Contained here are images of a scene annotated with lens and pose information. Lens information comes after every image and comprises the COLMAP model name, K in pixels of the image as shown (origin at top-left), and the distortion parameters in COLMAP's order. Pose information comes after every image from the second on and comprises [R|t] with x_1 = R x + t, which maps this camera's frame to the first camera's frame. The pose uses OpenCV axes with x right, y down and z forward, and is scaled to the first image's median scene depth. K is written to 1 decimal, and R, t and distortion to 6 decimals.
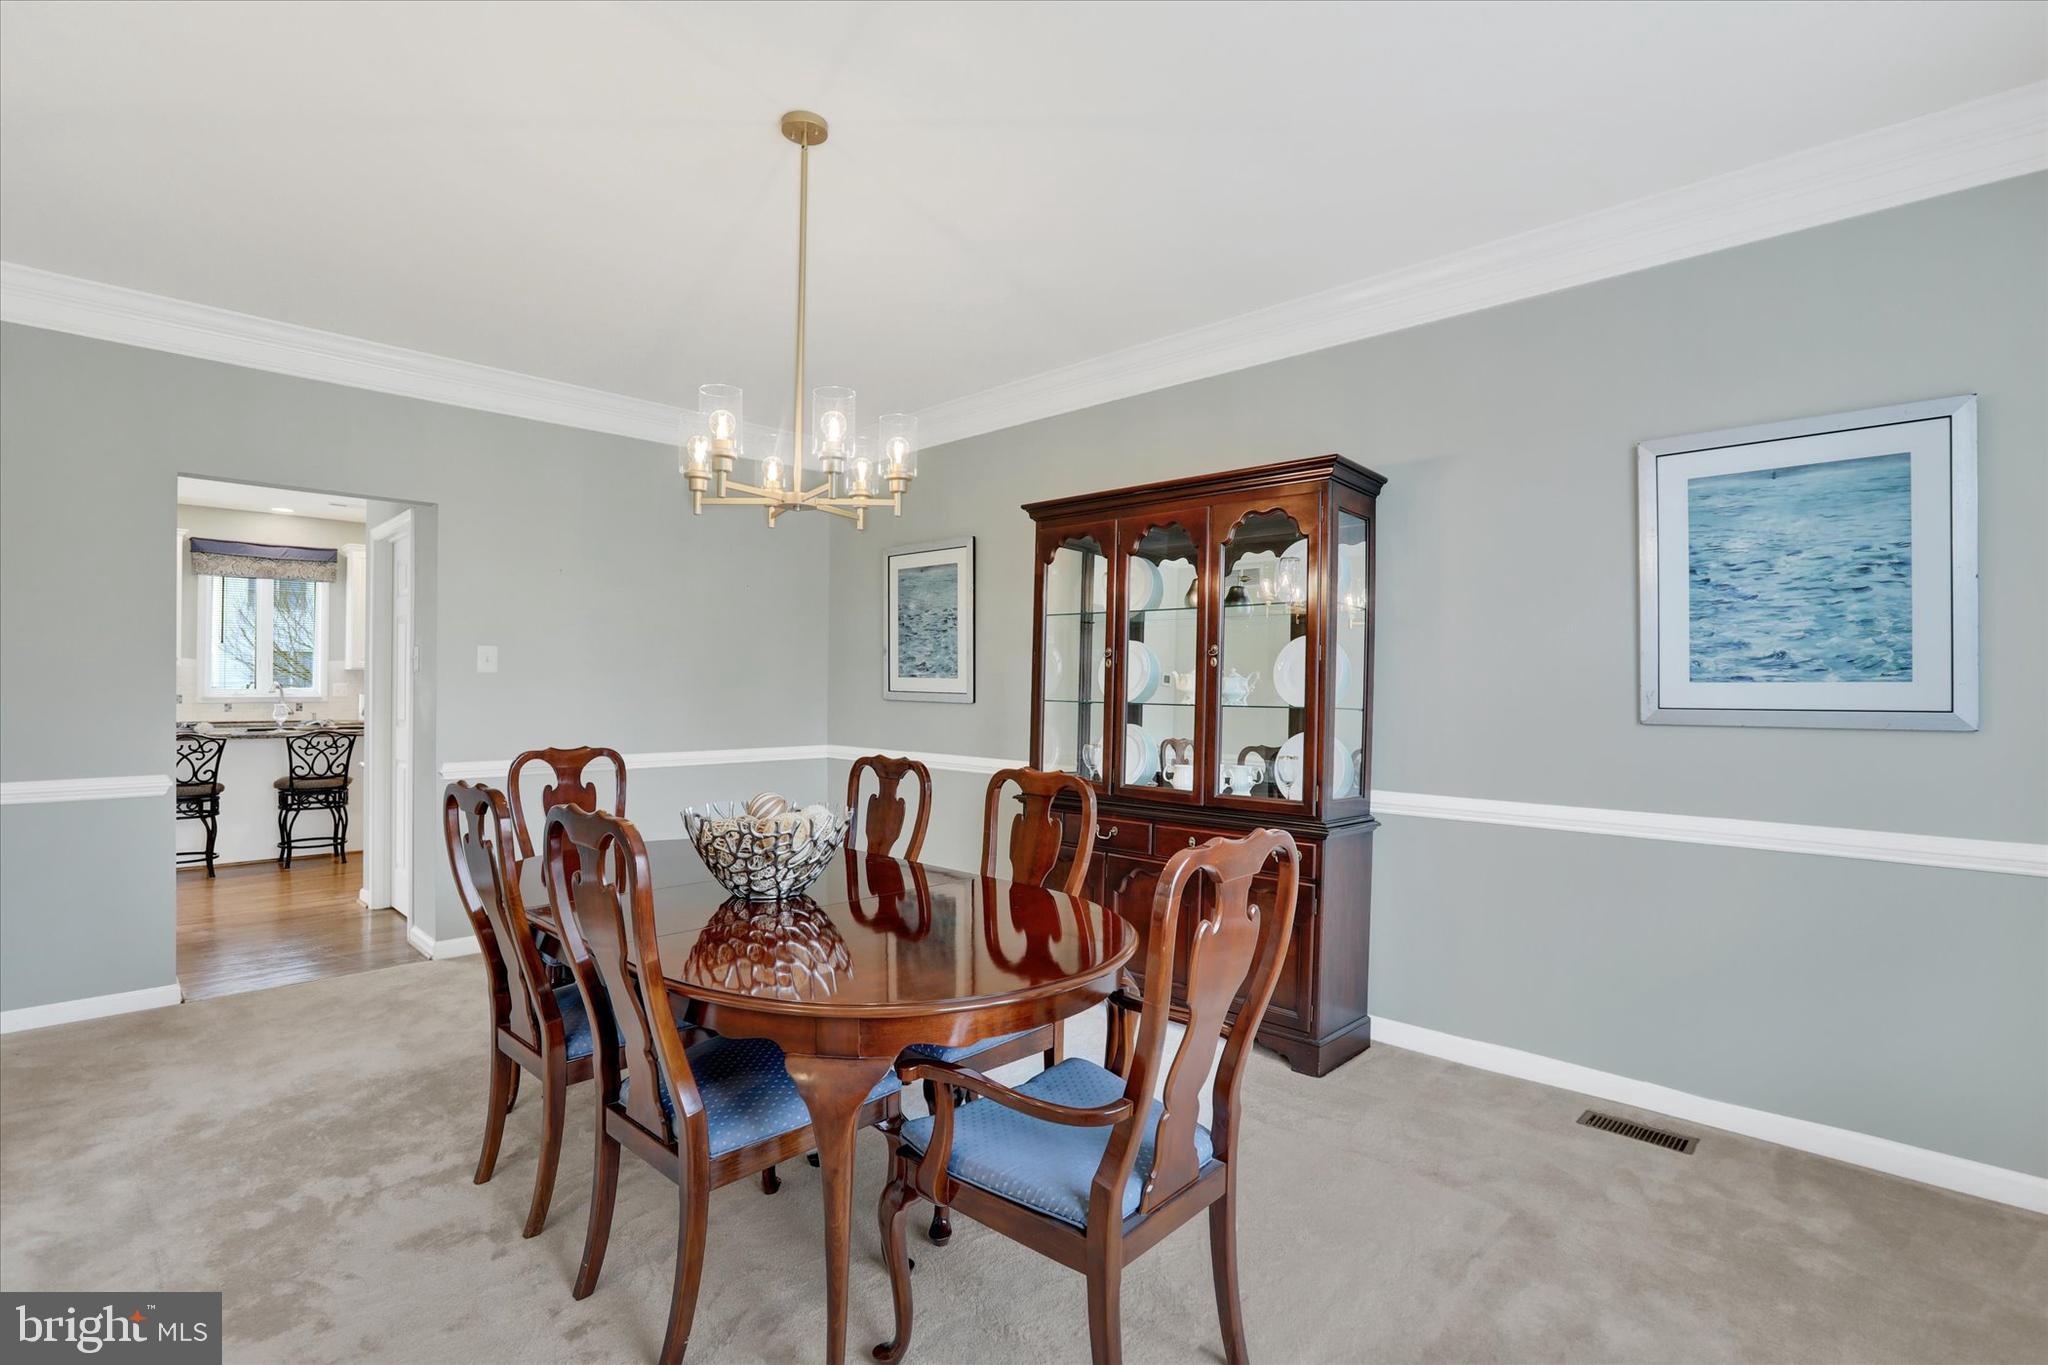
lens RADIAL K [[987.8, 0, 1016.9], [0, 987.8, 678.6], [0, 0, 1]] dist [-0.001696, -0.000250]
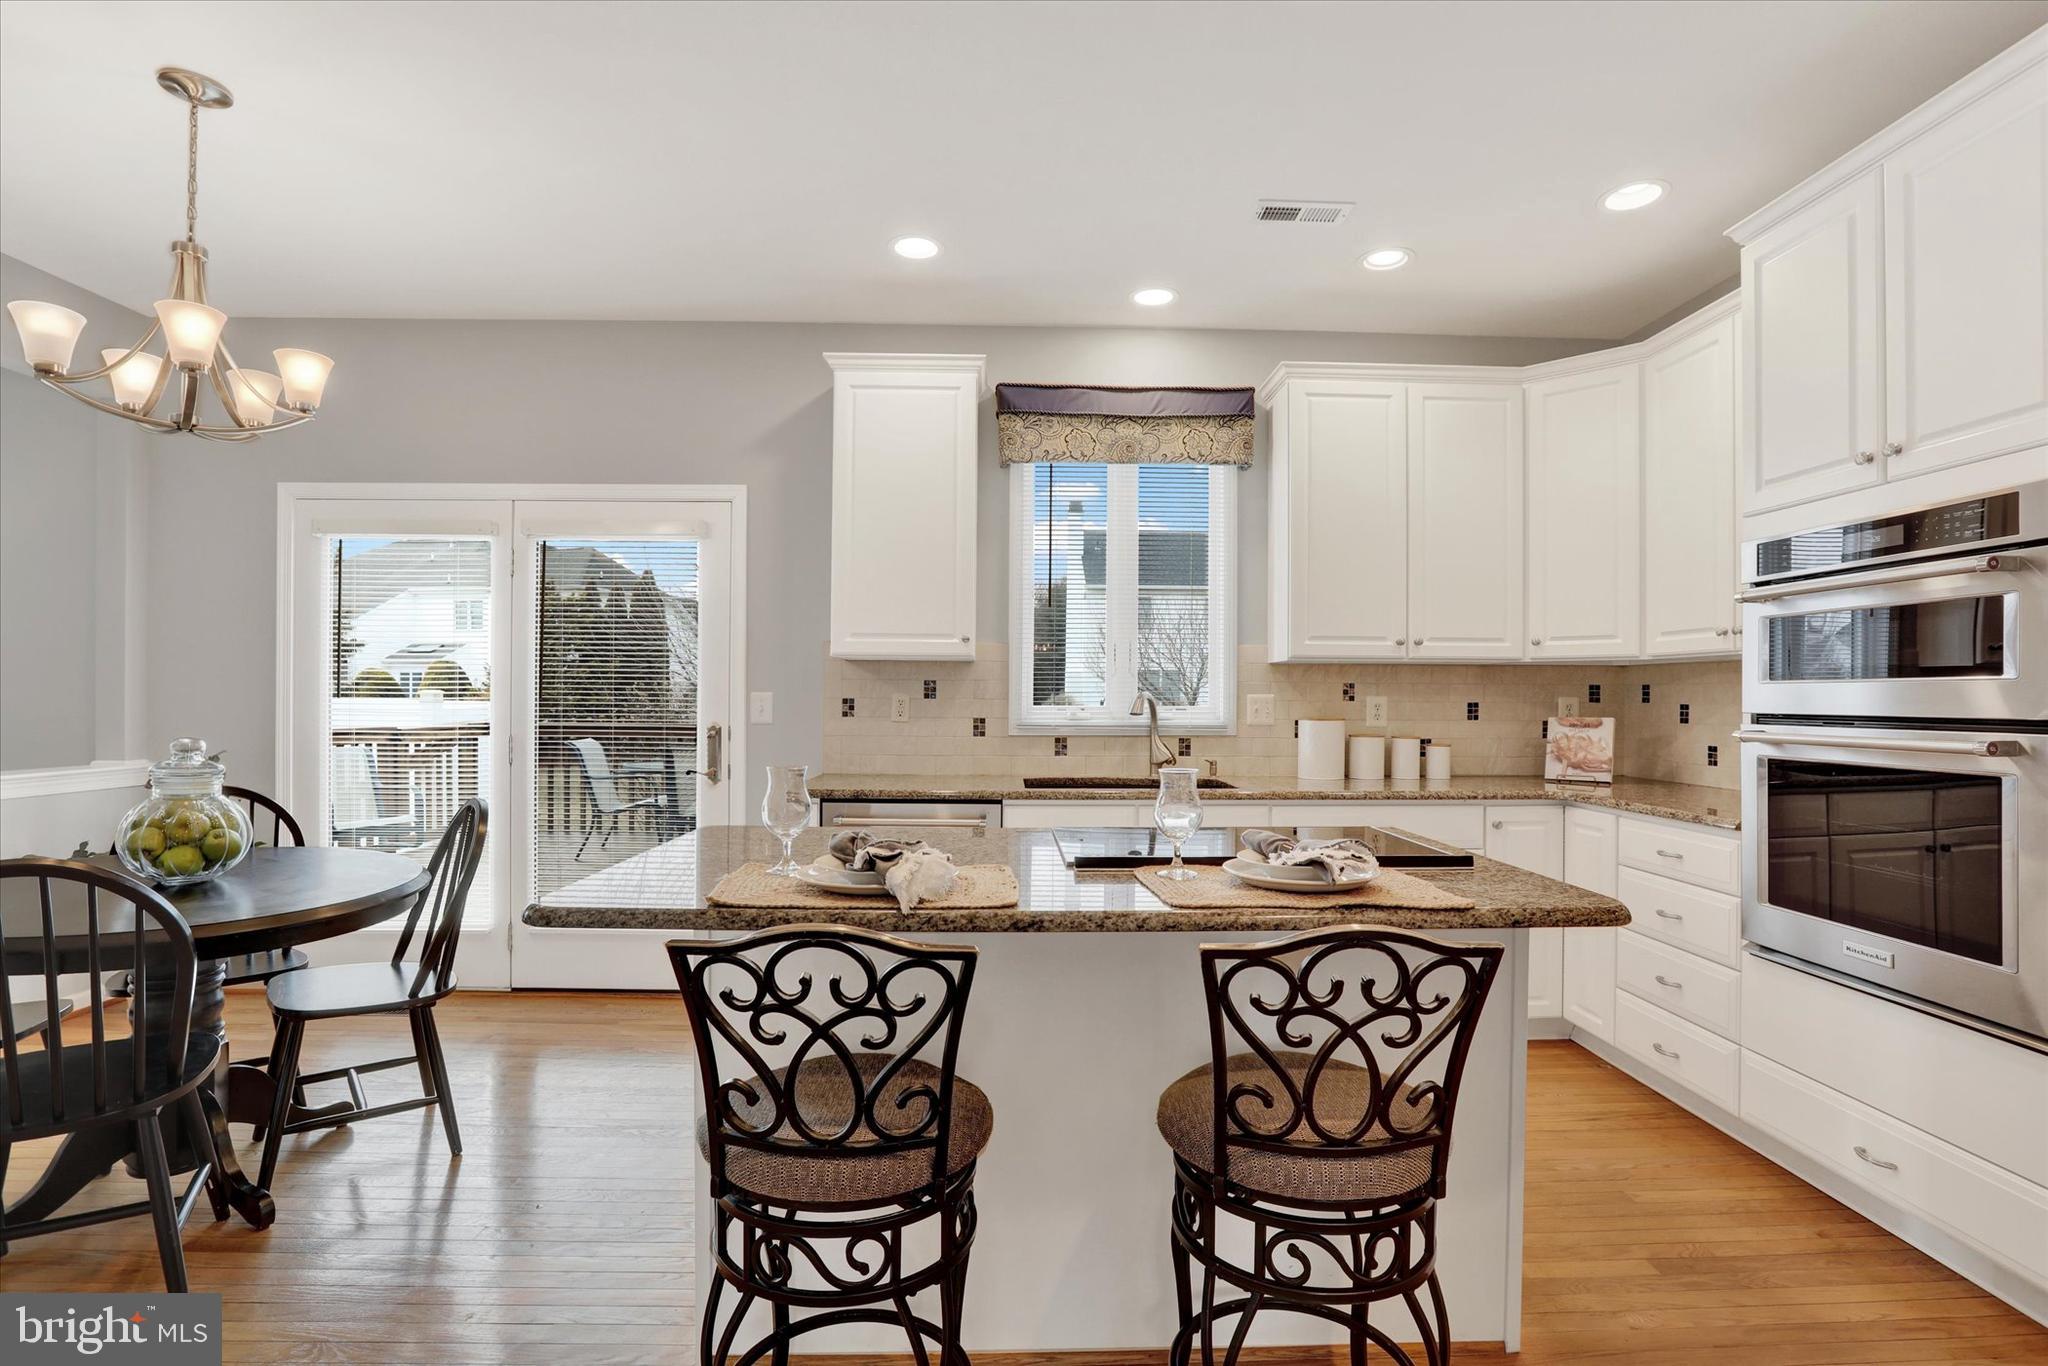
lens RADIAL K [[987.8, 0, 1019.9], [0, 987.8, 687.9], [0, 0, 1]] dist [-0.001696, -0.000250]
pose [[0.725935, -0.009014, -0.687704, -0.610748], [0.005327, 0.999958, -0.007484, 0.005748], [0.687742, 0.001769, 0.725953, 0.803397]]
